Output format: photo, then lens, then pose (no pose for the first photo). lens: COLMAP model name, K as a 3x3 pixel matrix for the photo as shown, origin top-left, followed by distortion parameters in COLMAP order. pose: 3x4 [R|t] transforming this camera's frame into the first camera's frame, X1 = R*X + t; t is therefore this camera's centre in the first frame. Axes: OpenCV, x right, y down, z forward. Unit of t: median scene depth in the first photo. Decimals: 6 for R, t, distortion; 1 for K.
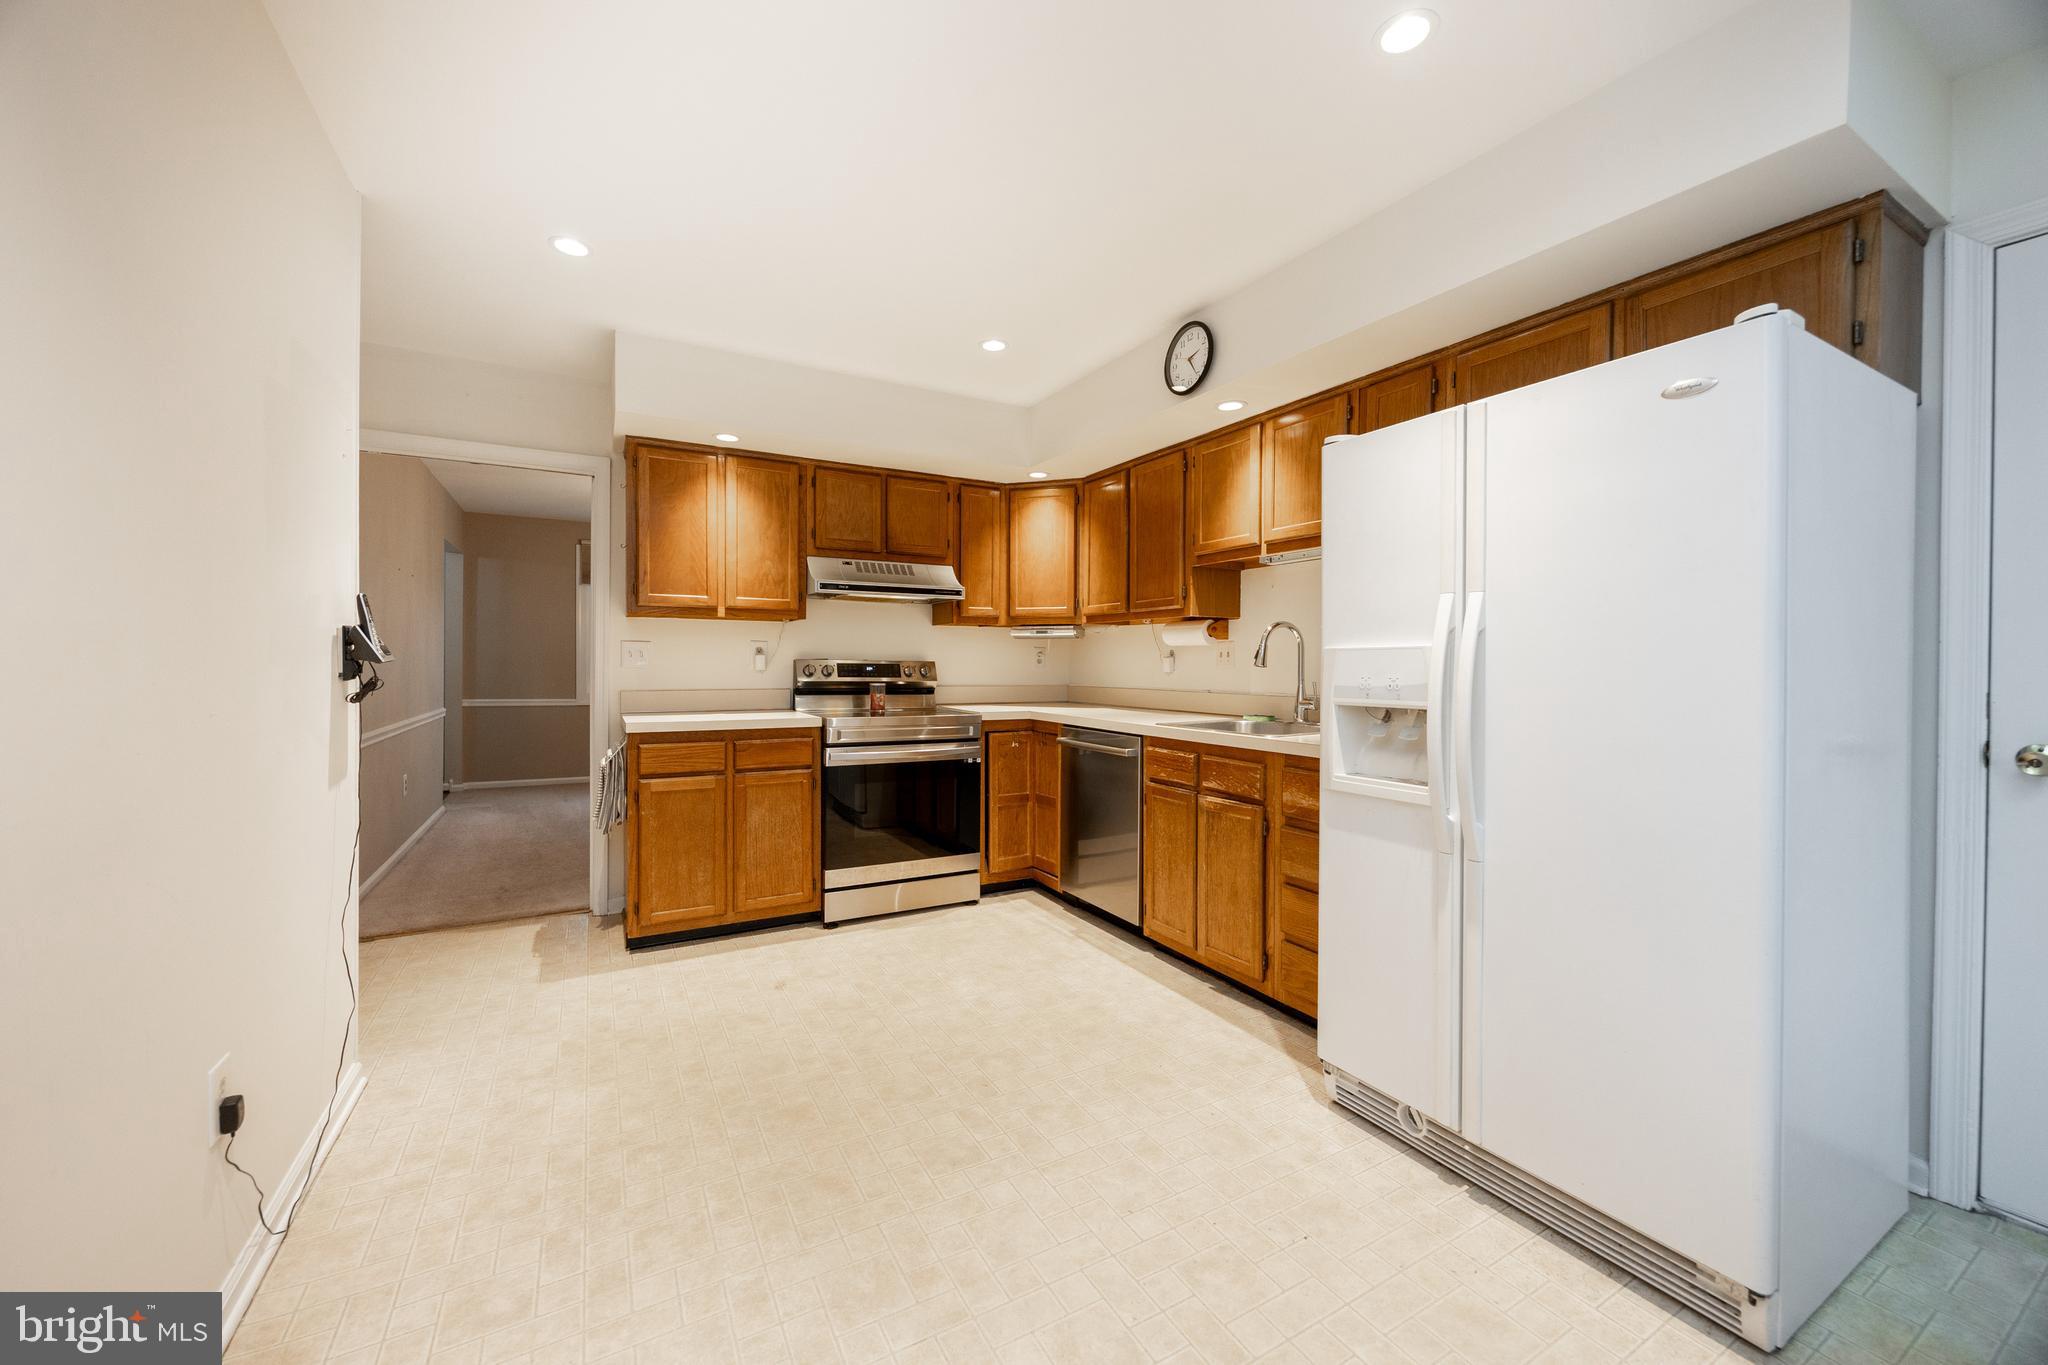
lens RADIAL K [[772.0, 0, 1020.3], [0, 772.0, 676.4], [0, 0, 1]] dist [0.000435, -0.000002]
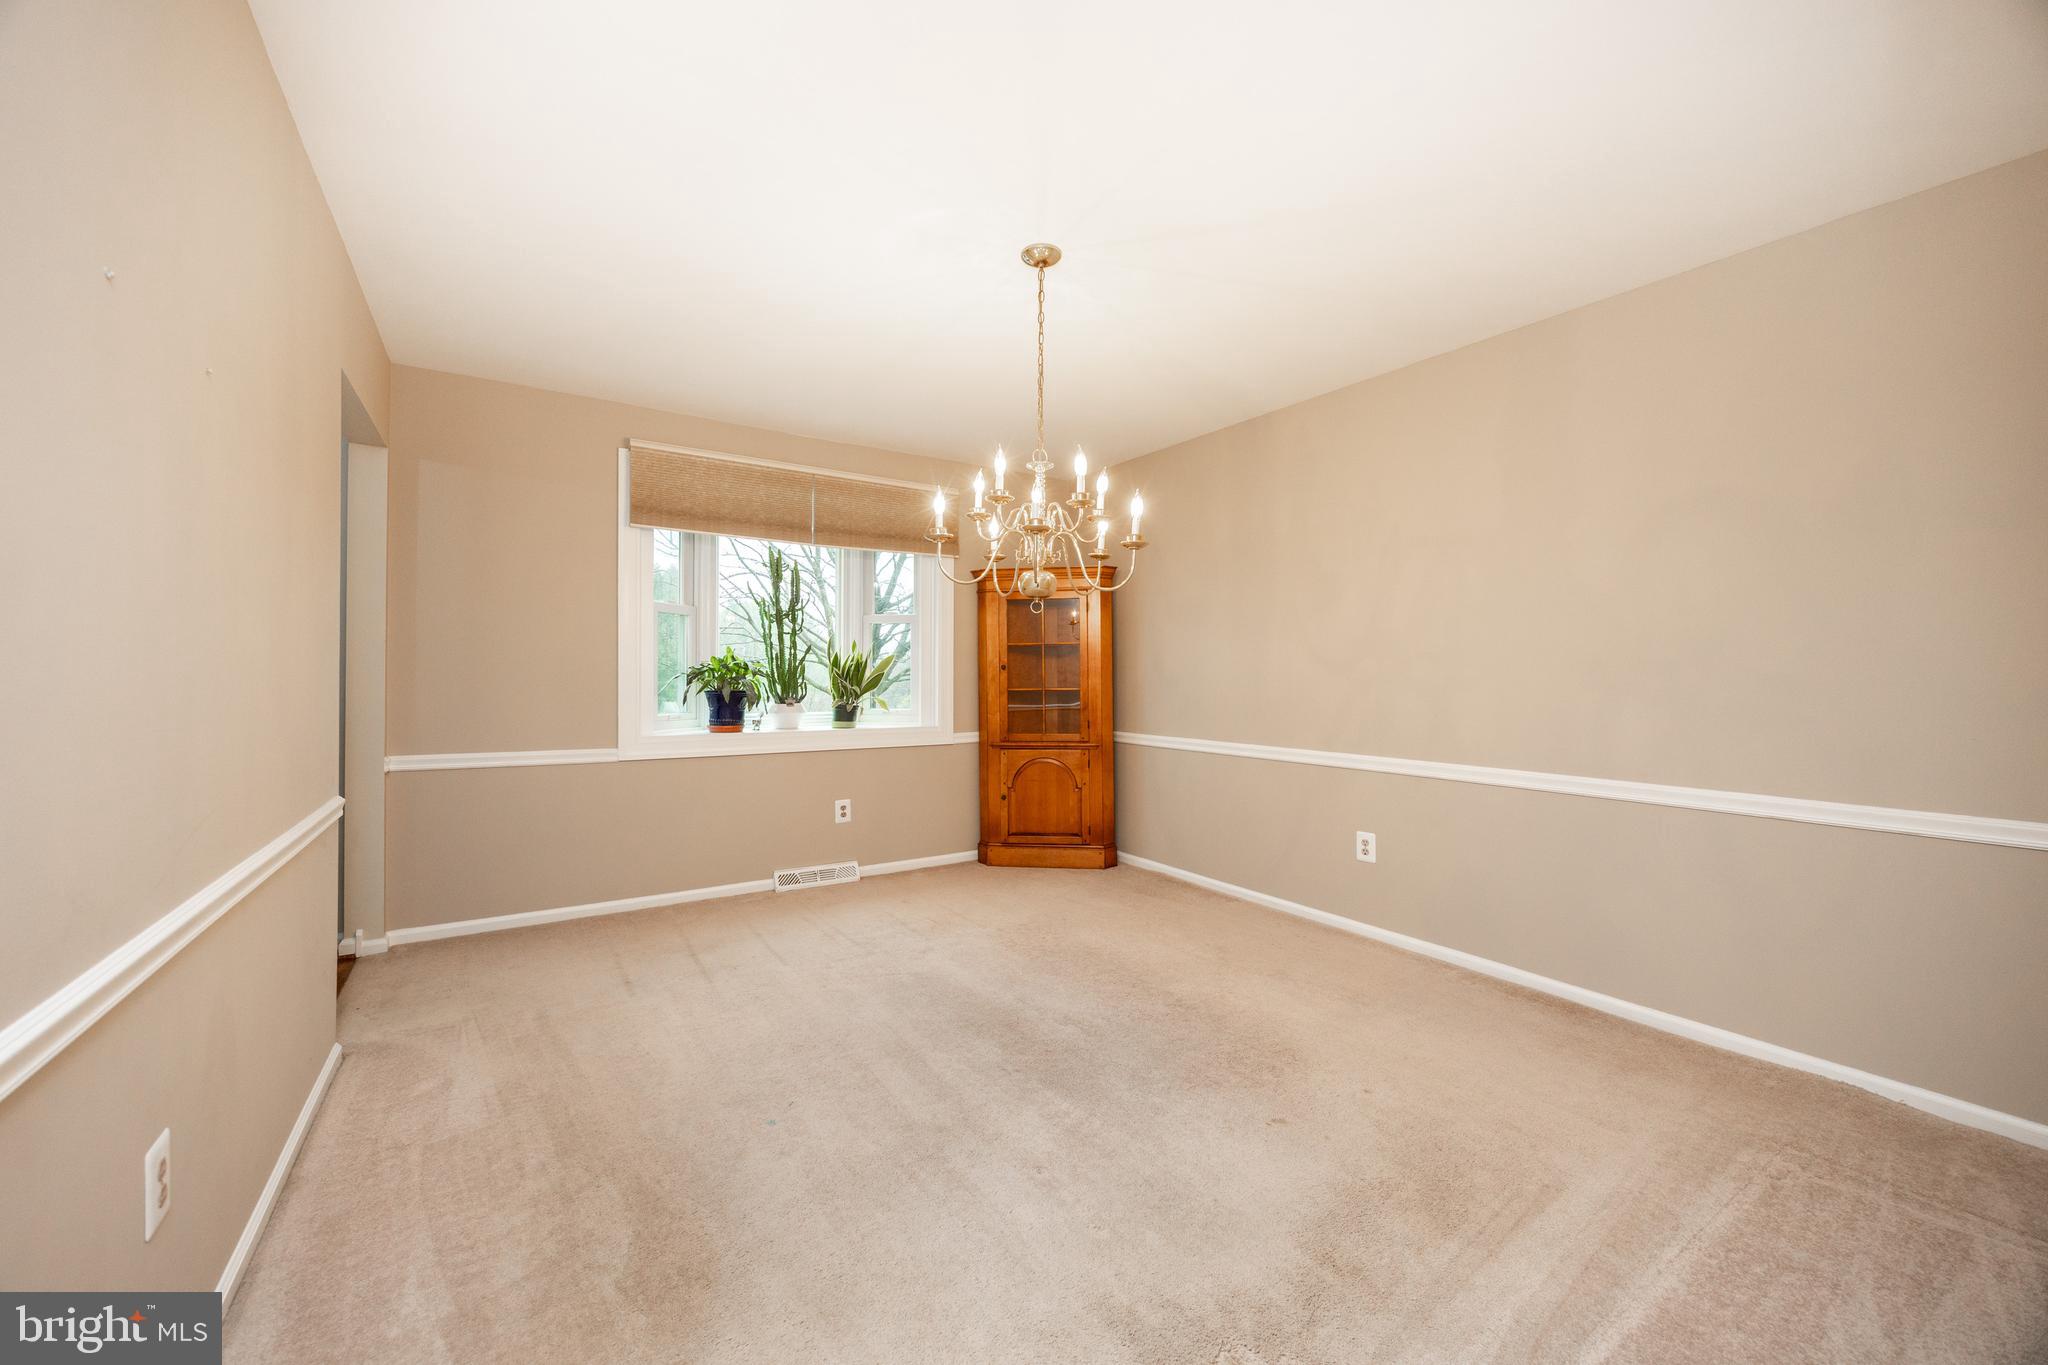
lens RADIAL K [[772.0, 0, 1020.3], [0, 772.0, 676.4], [0, 0, 1]] dist [0.000435, -0.000002]
pose [[0.997669, -0.006204, 0.067960, -0.702777], [0.007043, 0.999902, -0.012118, -0.022213], [-0.067878, 0.012569, 0.997614, 0.960602]]
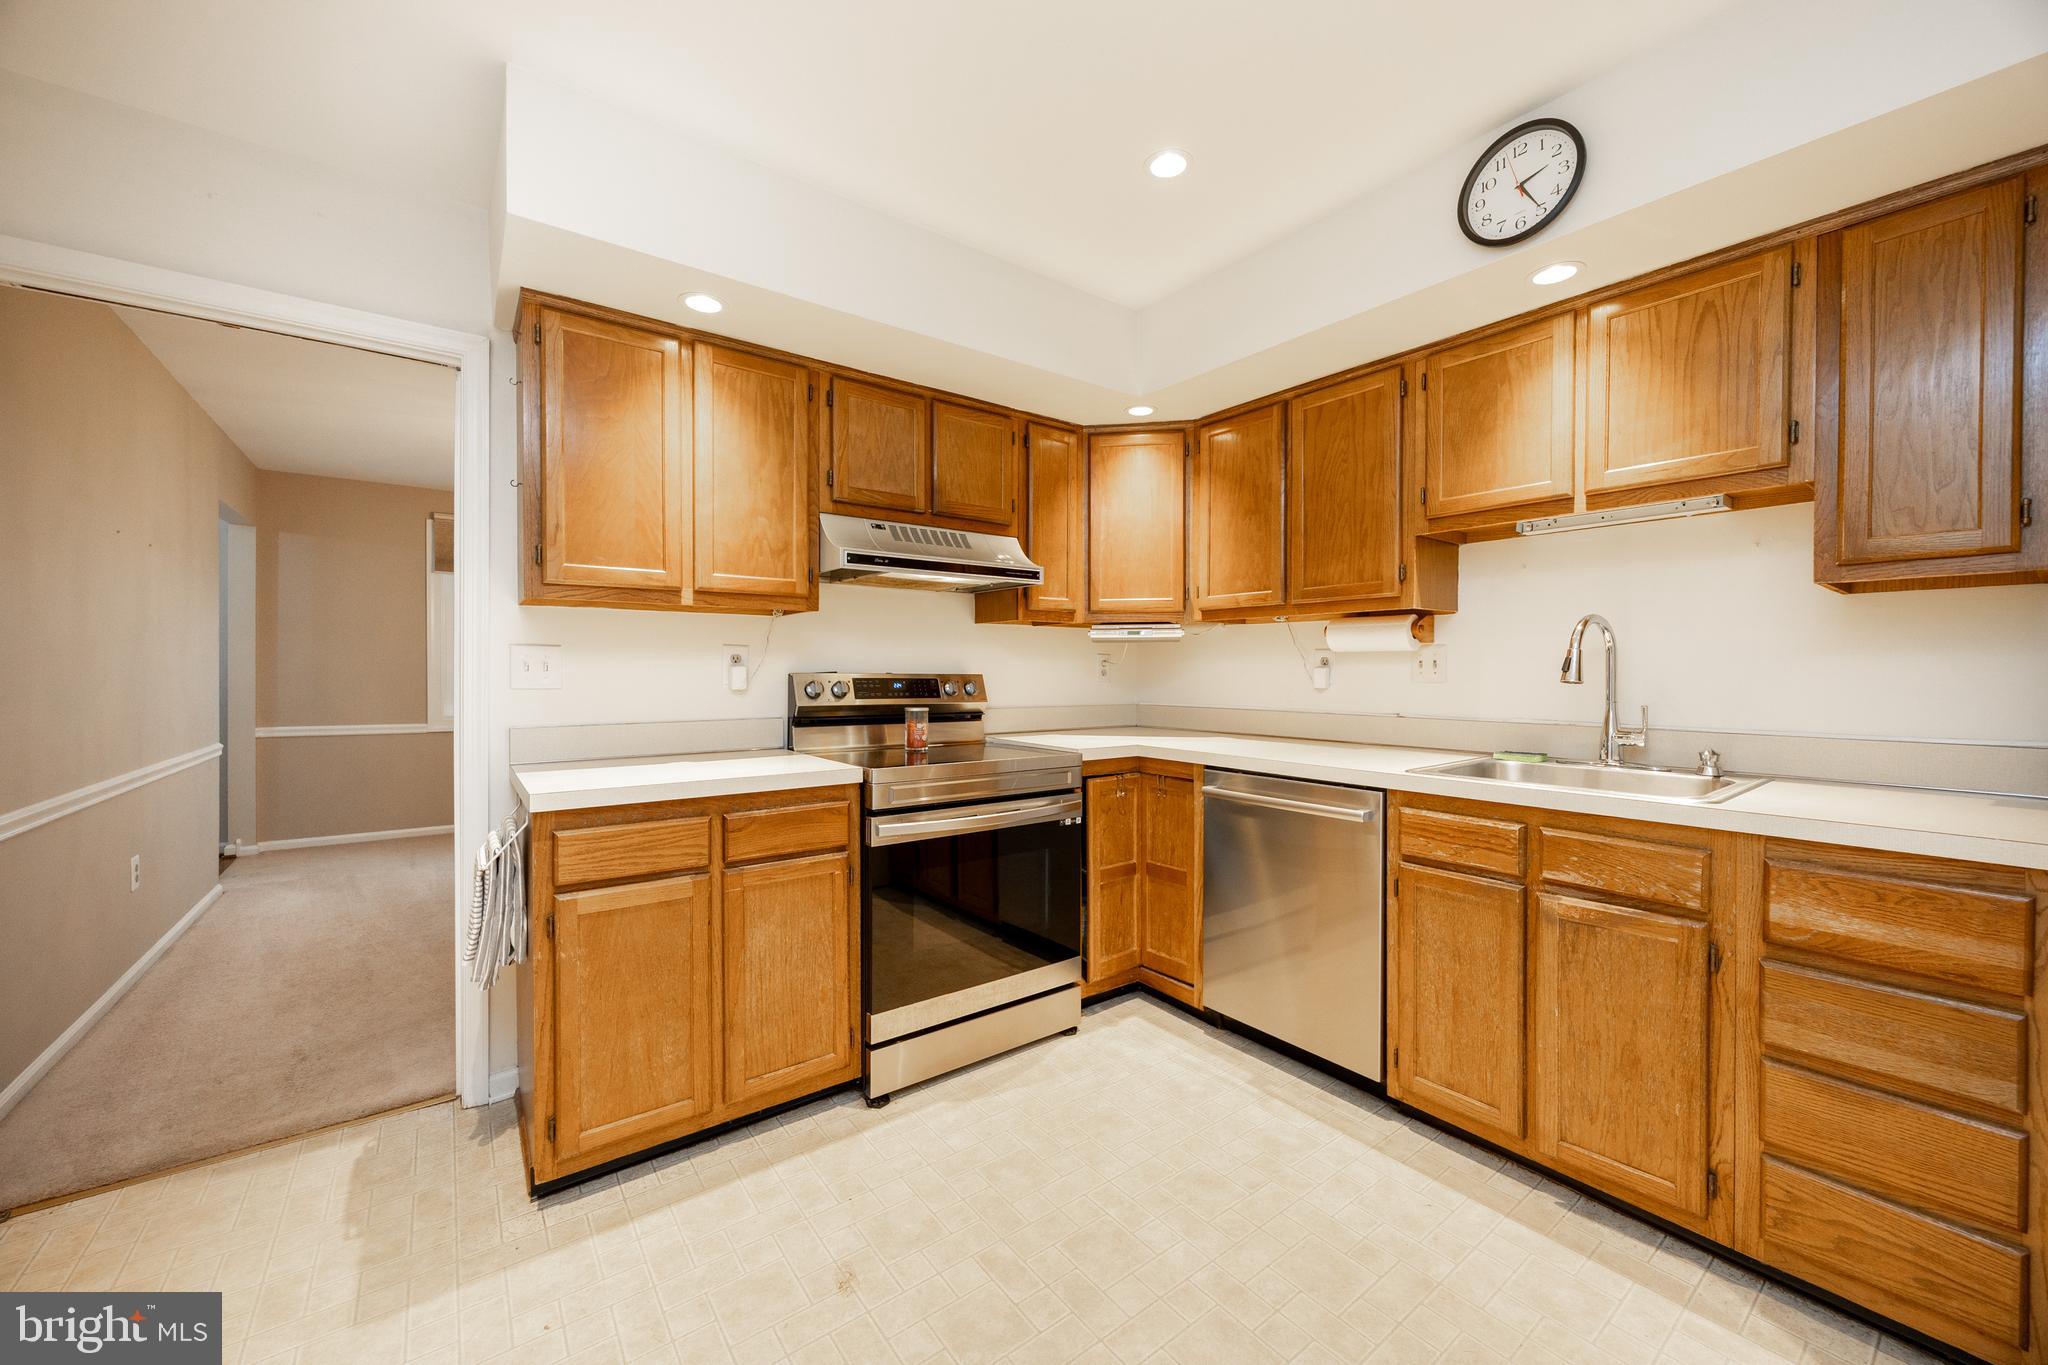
lens RADIAL K [[768.6, 0, 1024.0], [0, 768.6, 682.5], [0, 0, 1]] dist [-0.002221, -0.000068]
pose [[0.990319, -0.006915, 0.138635, -0.208700], [0.007065, 0.999975, -0.000589, -0.013613], [-0.138627, 0.001563, 0.990343, 0.361185]]
